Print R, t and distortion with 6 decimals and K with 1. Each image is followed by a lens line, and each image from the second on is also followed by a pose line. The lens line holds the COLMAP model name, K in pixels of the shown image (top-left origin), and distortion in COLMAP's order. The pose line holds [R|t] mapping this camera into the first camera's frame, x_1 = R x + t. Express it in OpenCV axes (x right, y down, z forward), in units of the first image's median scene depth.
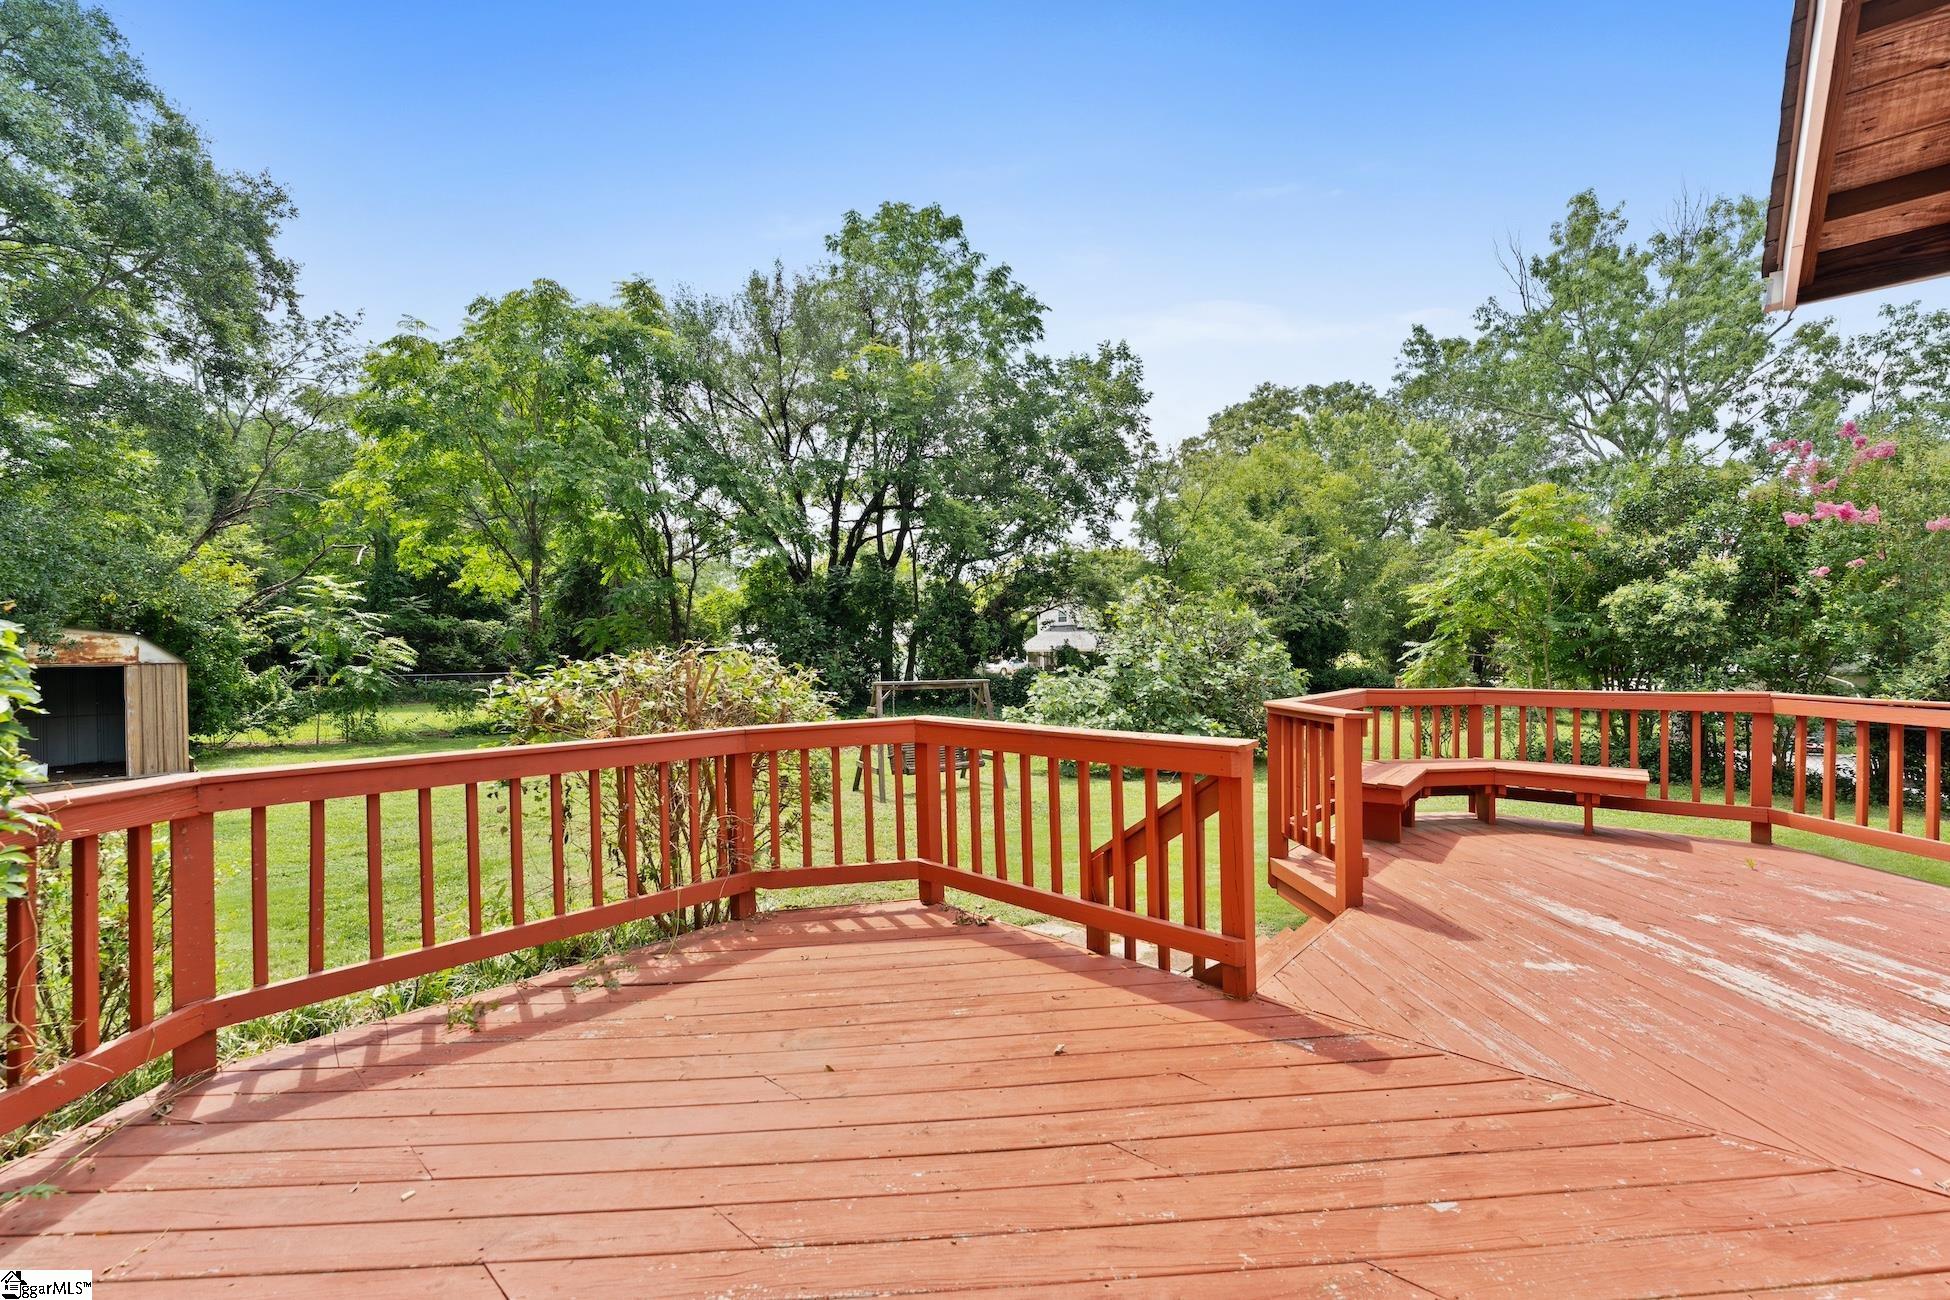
lens RADIAL K [[780.1, 0, 981.2], [0, 780.1, 648.4], [0, 0, 1]] dist [0.005394, -0.000447]
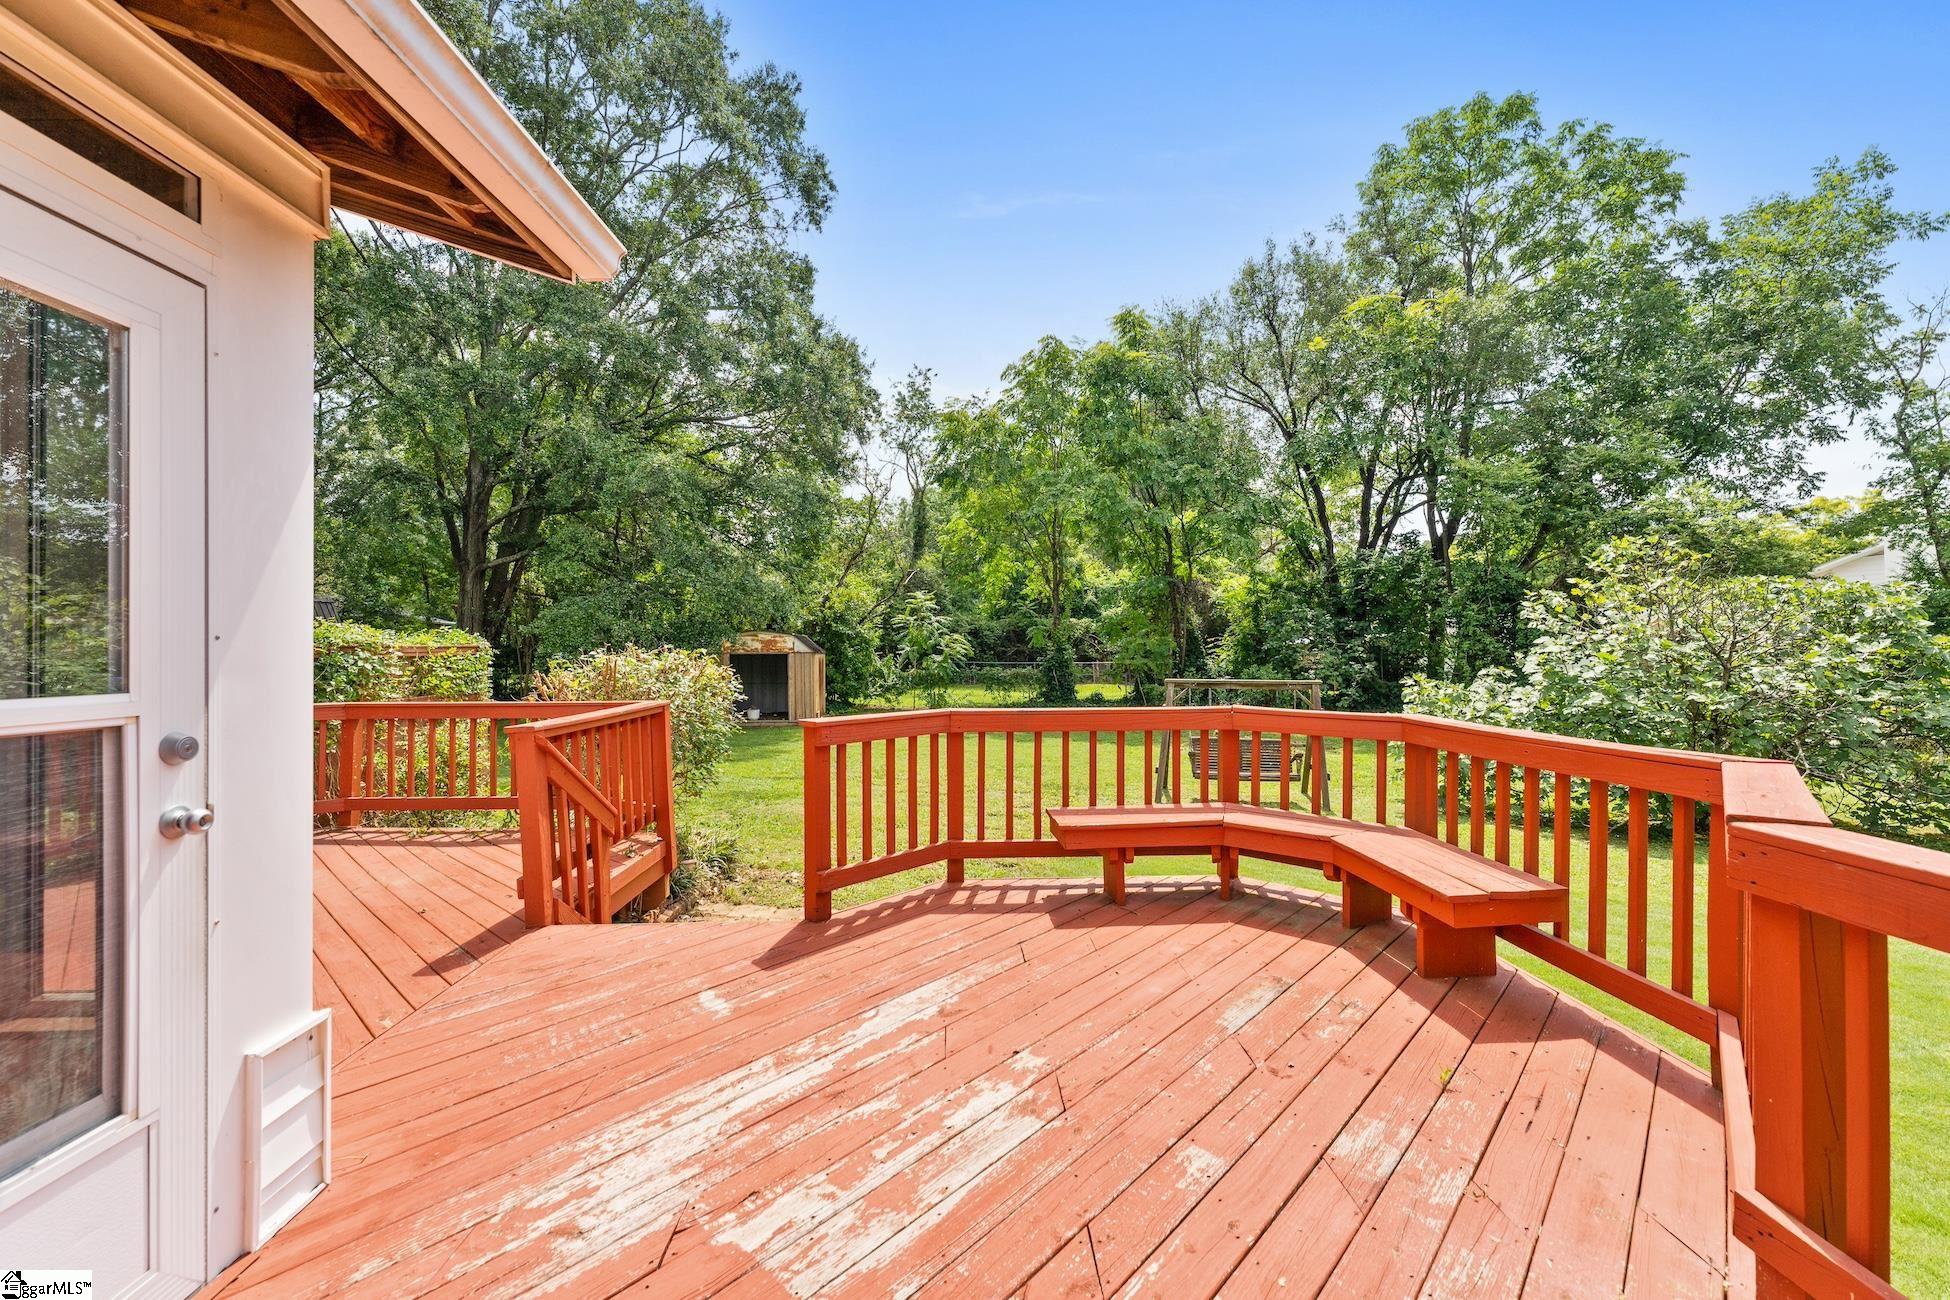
lens RADIAL K [[780.1, 0, 981.0], [0, 780.1, 650.5], [0, 0, 1]] dist [0.005394, -0.000447]
pose [[0.690748, 0.008855, -0.723041, 0.248495], [0.000968, 0.999913, 0.013170, -0.004218], [0.723095, -0.009797, 0.690679, 0.090061]]
